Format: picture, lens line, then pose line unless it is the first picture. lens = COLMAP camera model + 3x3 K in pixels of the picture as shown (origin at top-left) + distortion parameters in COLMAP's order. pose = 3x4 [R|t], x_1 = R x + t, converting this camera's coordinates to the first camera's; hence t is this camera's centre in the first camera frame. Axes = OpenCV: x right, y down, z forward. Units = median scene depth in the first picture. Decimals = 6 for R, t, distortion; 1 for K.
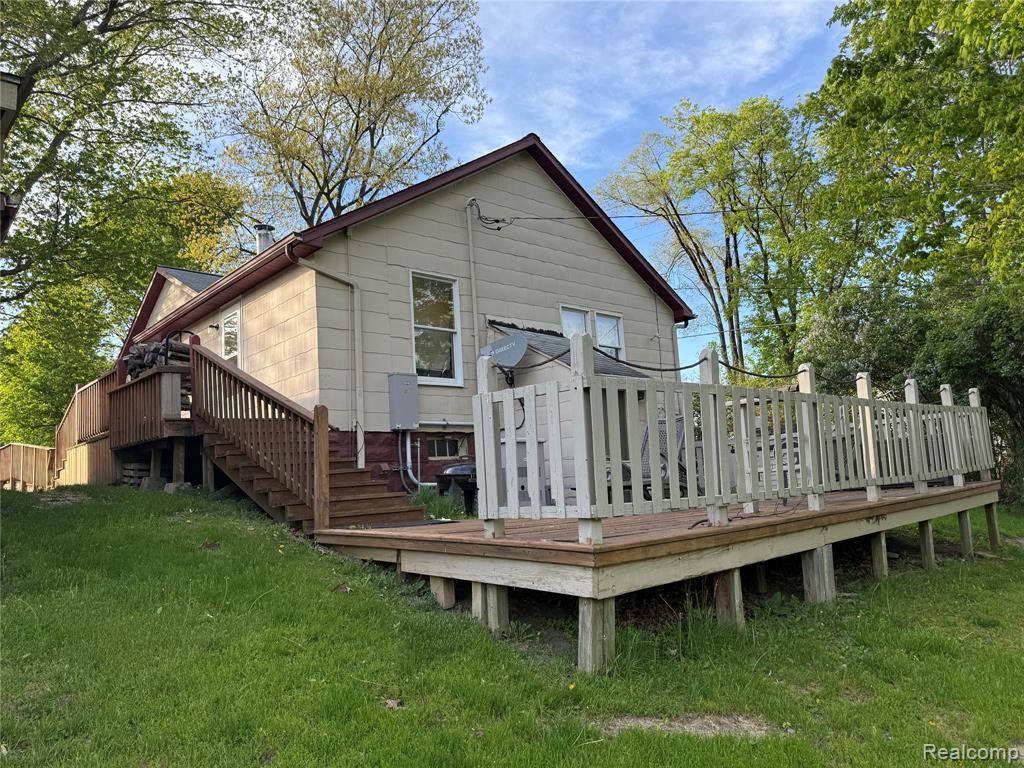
lens RADIAL K [[716.9, 0, 512.0], [0, 716.9, 384.0], [0, 0, 1]] dist [0.150195, -0.254493]
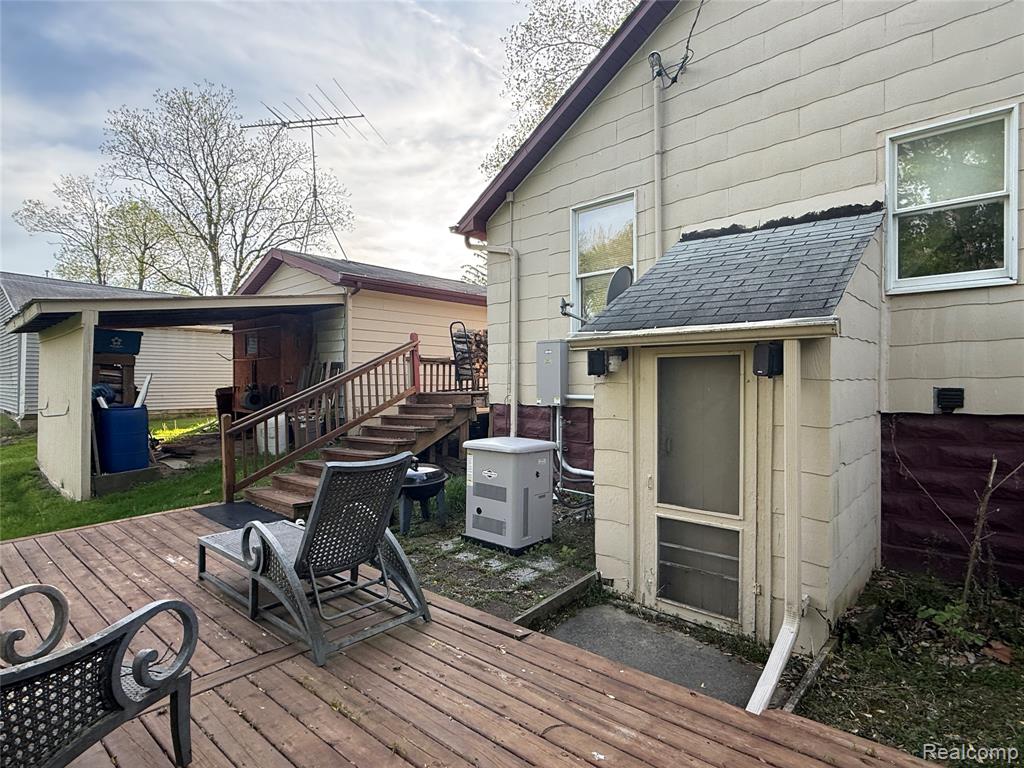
lens RADIAL K [[547.5, 0, 512.0], [0, 547.5, 384.0], [0, 0, 1]] dist [0.000793, -0.000679]
pose [[0.095733, 0.054427, -0.993918, 0.487298], [0.134721, 0.988608, 0.067112, -0.012635], [0.986248, -0.140327, 0.087310, 0.868117]]
